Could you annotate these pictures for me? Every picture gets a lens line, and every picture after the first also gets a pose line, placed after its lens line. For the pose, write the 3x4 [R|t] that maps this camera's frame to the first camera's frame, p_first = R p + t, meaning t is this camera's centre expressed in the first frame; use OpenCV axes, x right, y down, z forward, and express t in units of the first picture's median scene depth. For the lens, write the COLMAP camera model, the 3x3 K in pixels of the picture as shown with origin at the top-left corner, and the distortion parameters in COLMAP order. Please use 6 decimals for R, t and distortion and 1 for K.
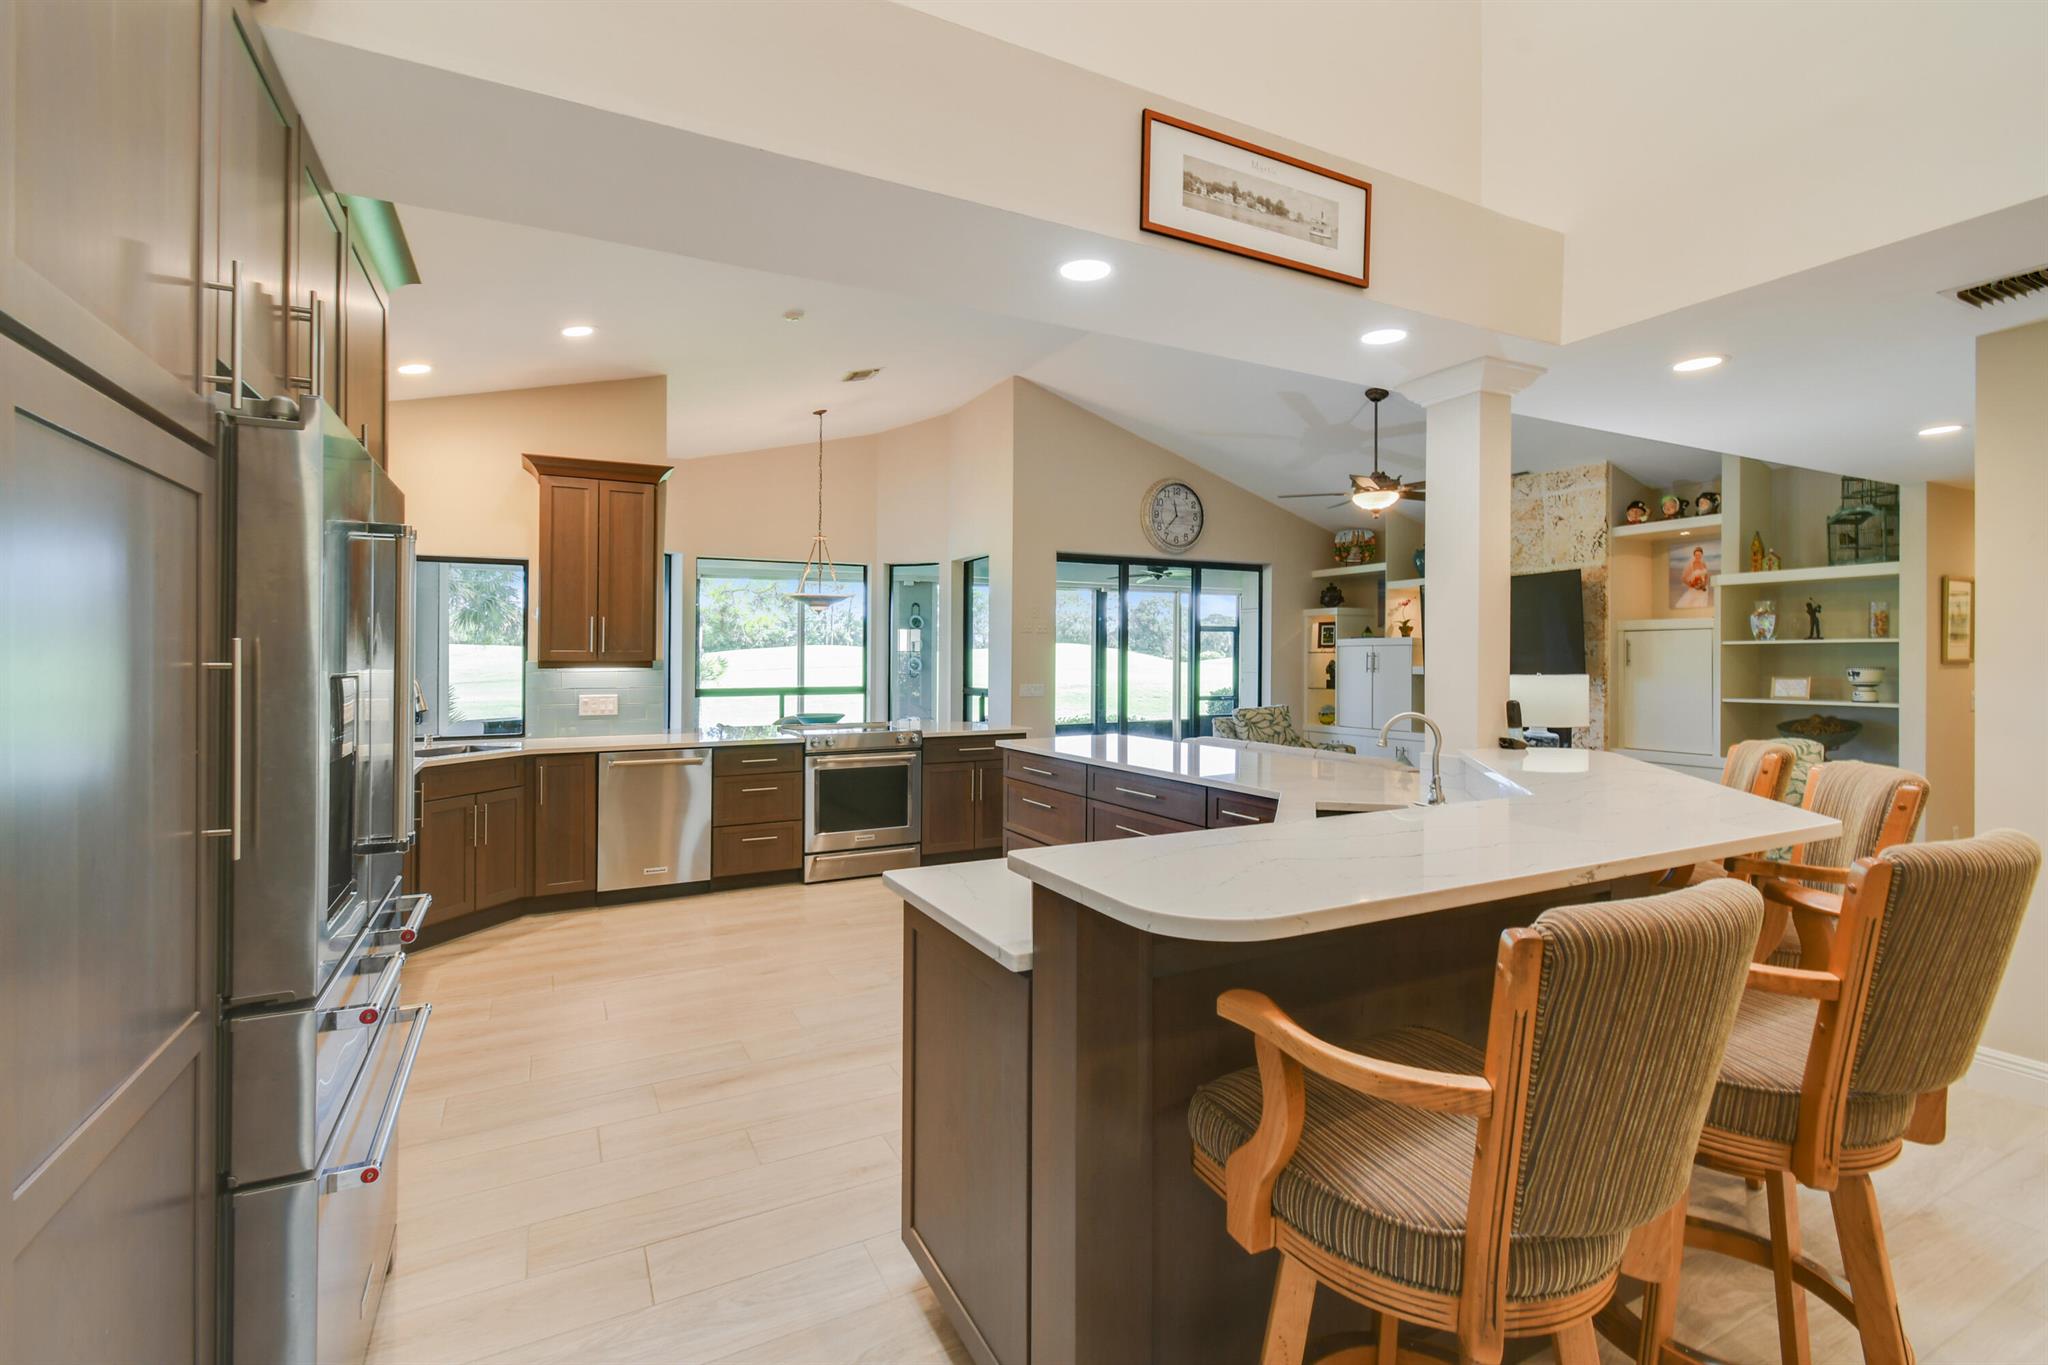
lens RADIAL K [[918.6, 0, 1036.0], [0, 918.6, 666.8], [0, 0, 1]] dist [-0.000368, -0.000204]
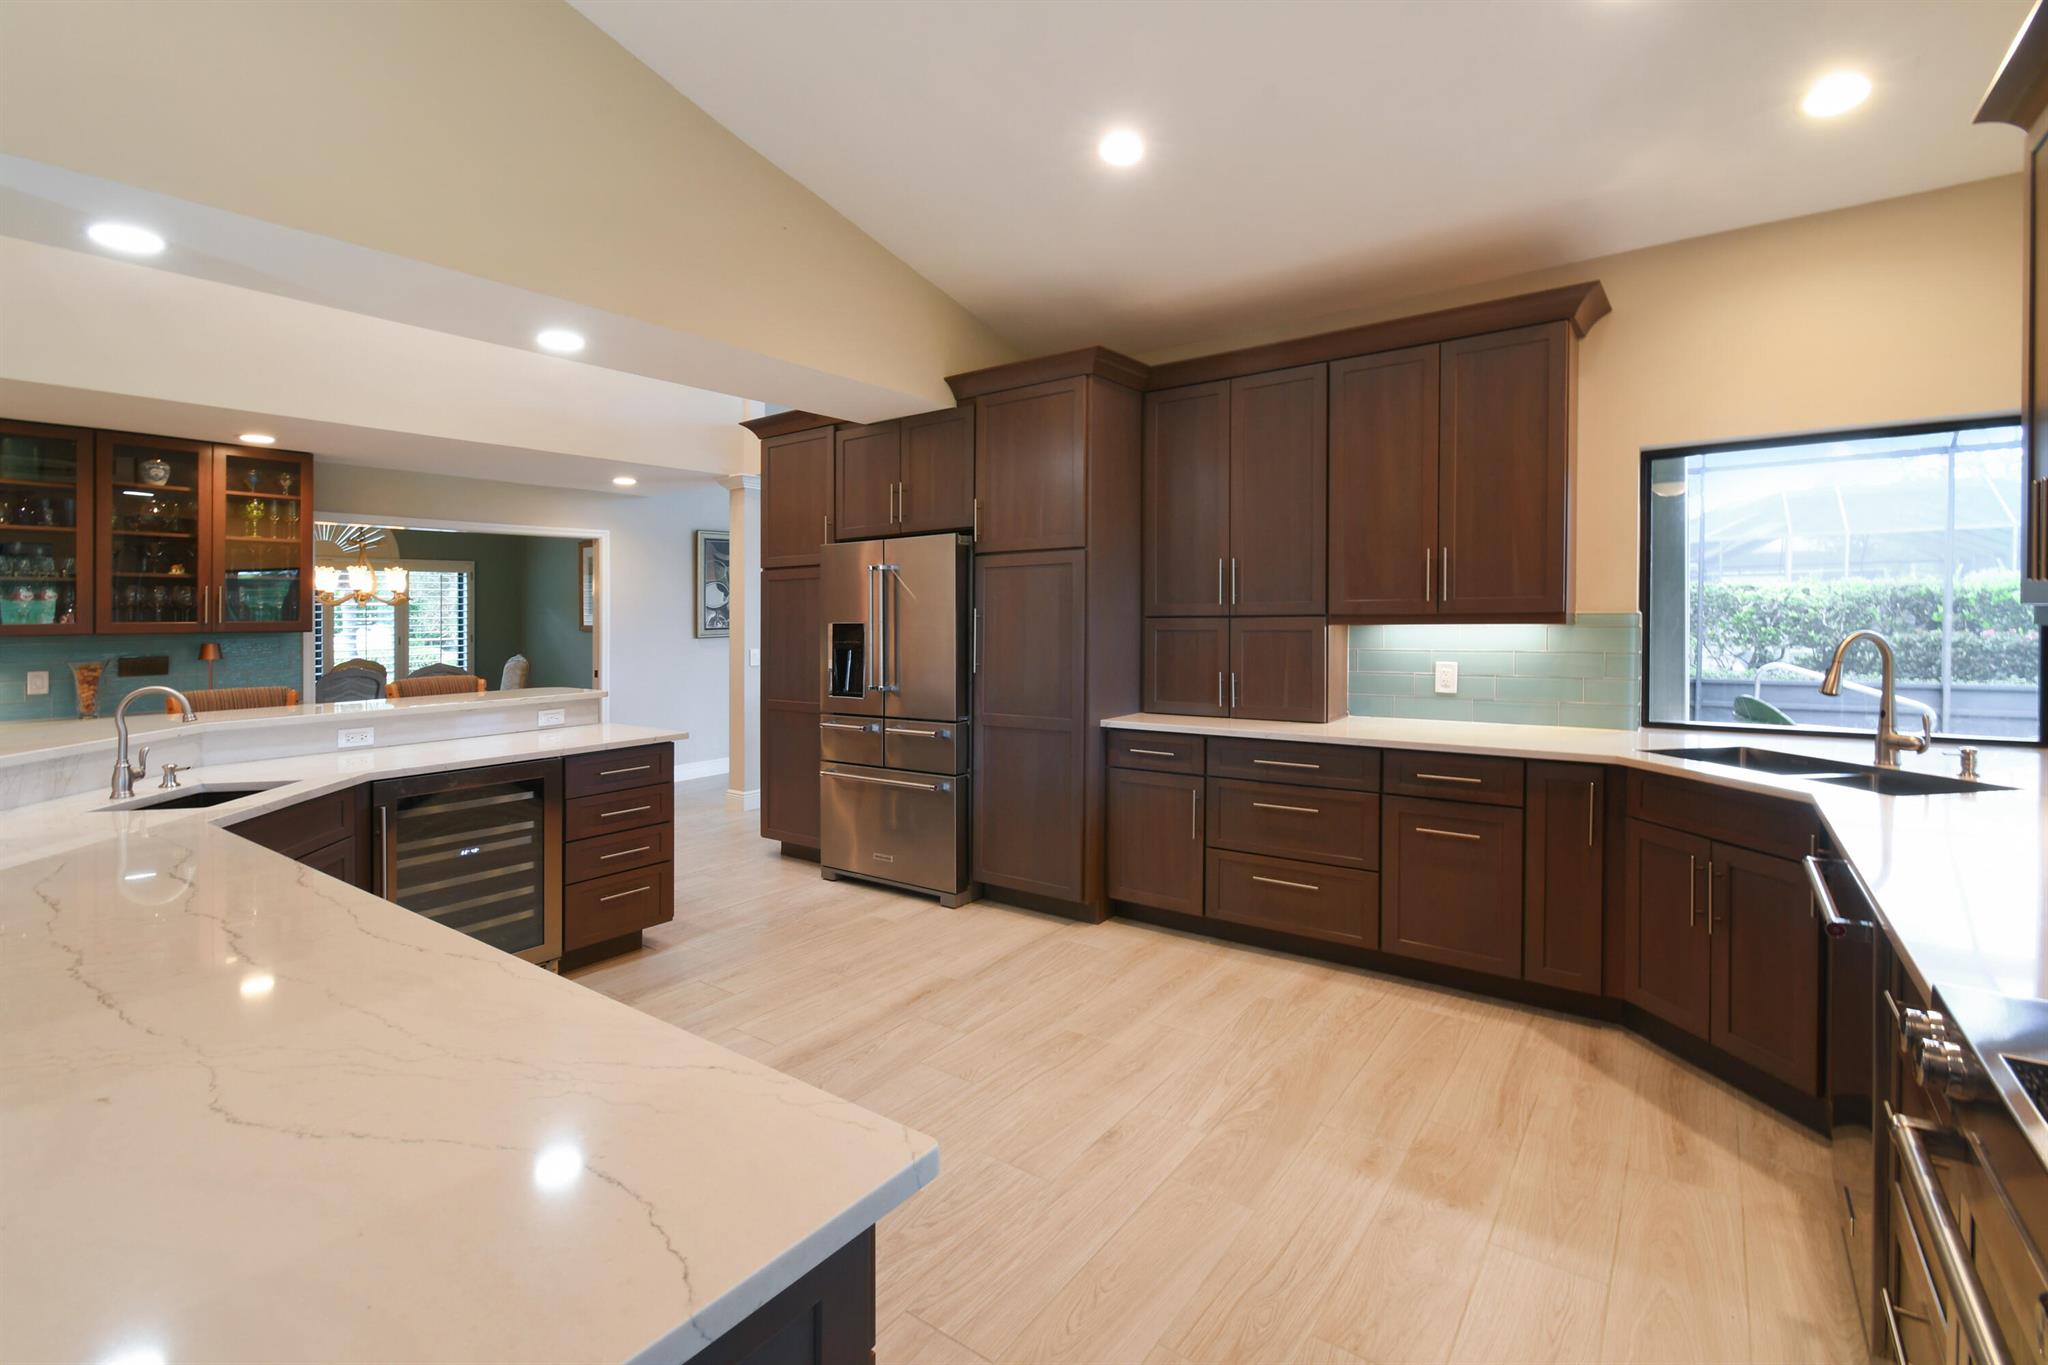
lens RADIAL K [[905.5, 0, 1051.3], [0, 905.5, 617.9], [0, 0, 1]] dist [-0.013243, -0.000139]
pose [[-0.888246, 0.016445, -0.459074, 0.002830], [0.010562, 0.999826, 0.015380, -0.008029], [0.459247, 0.008812, -0.888265, 0.911259]]
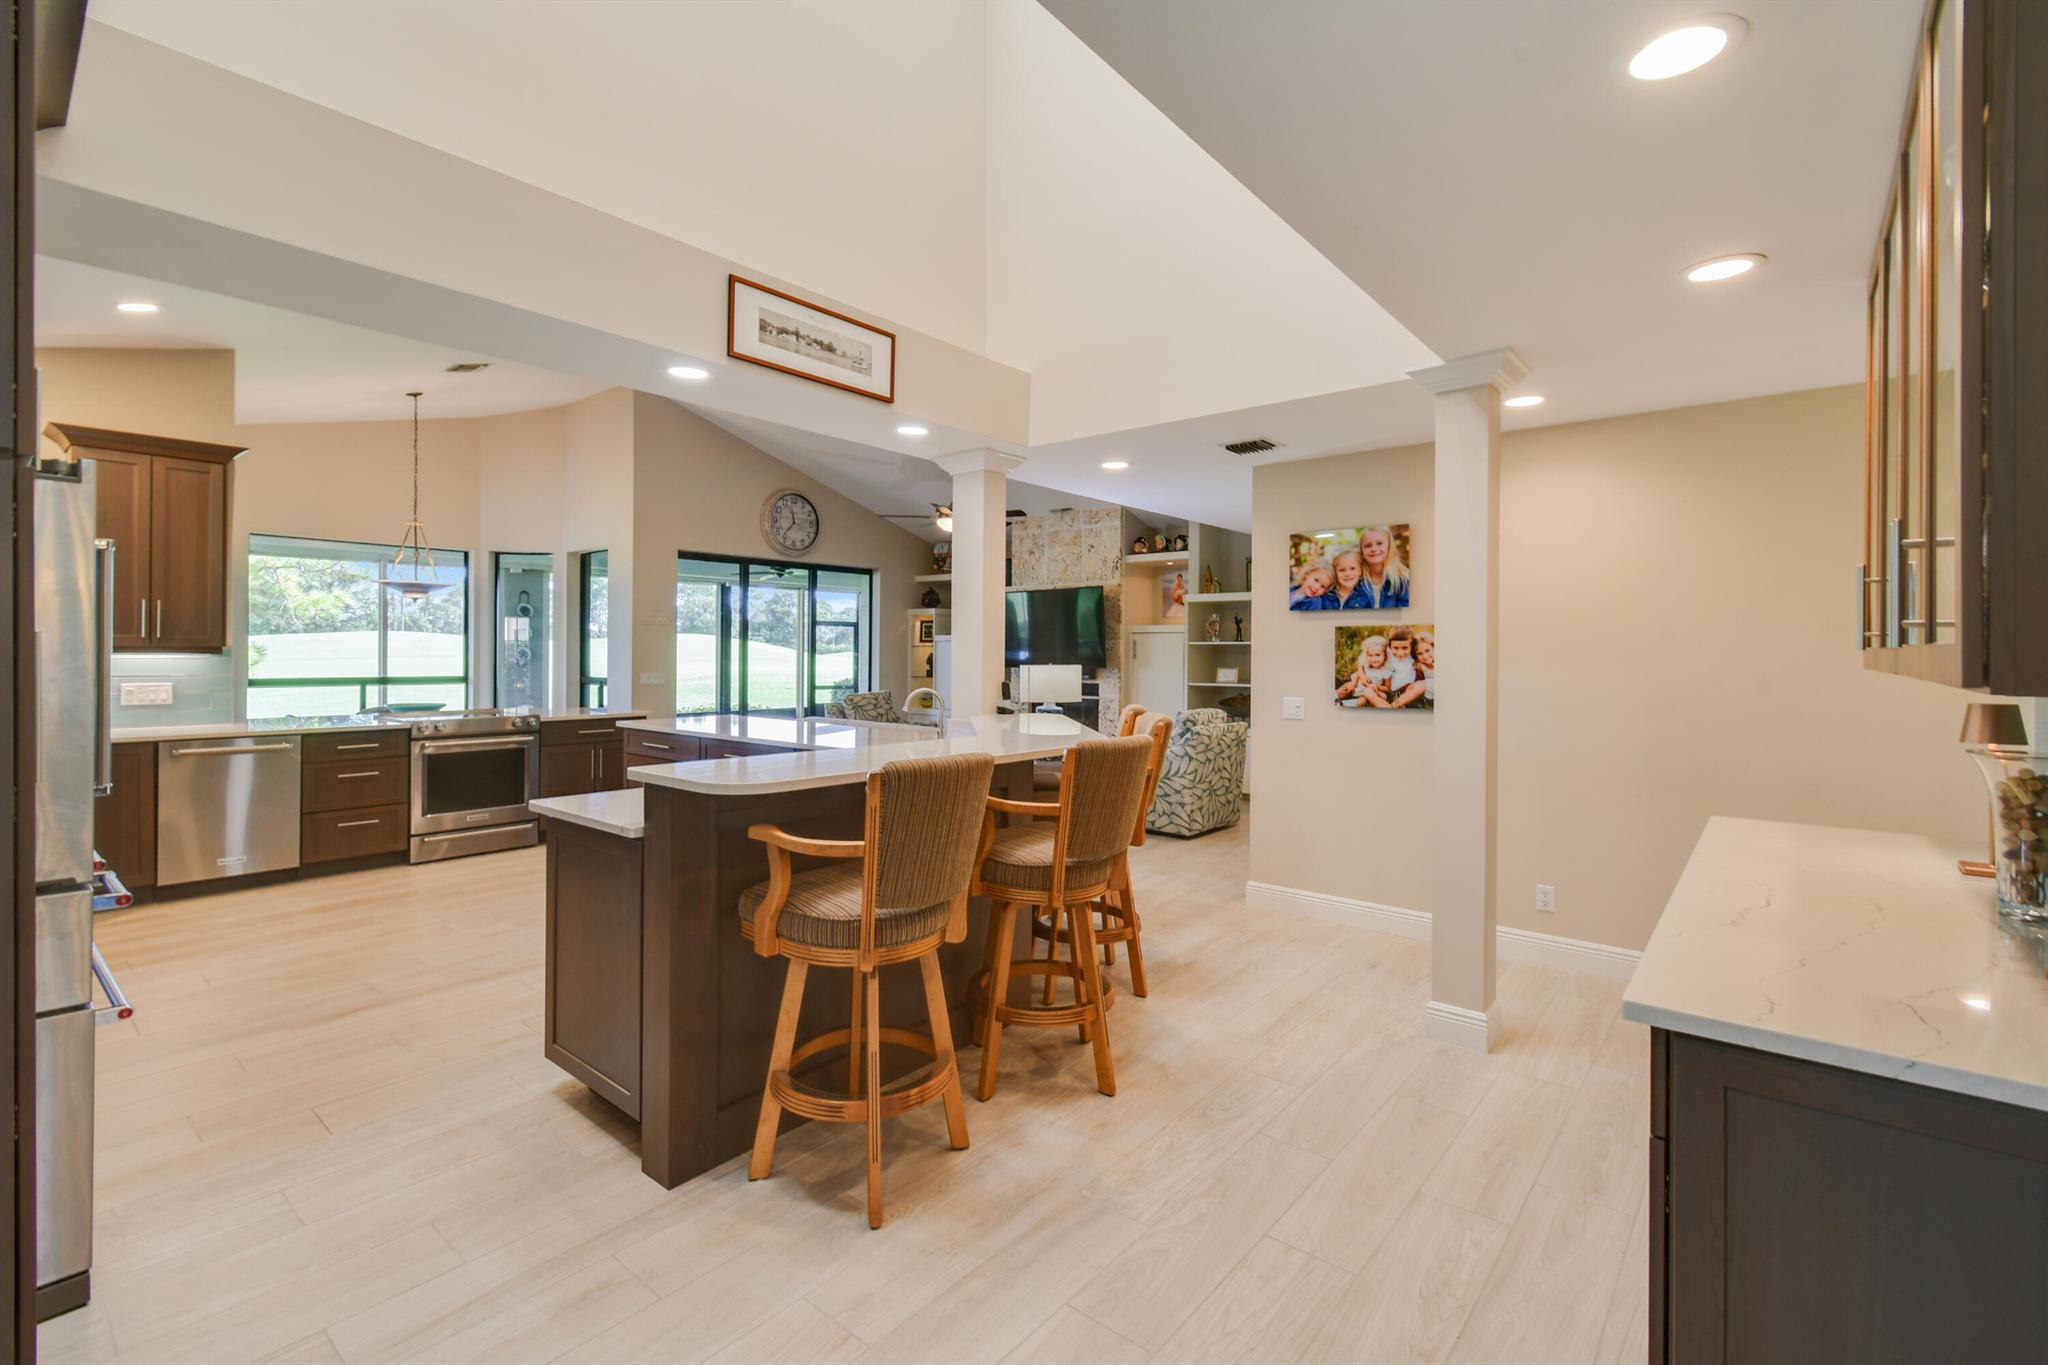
lens RADIAL K [[899.6, 0, 1047.1], [0, 899.6, 674.0], [0, 0, 1]] dist [0.002309, 0.000123]
pose [[0.919027, -0.000068, 0.394196, 0.005585], [-0.006627, 0.999856, 0.015622, 0.000954], [-0.394140, -0.016969, 0.918894, -0.176251]]
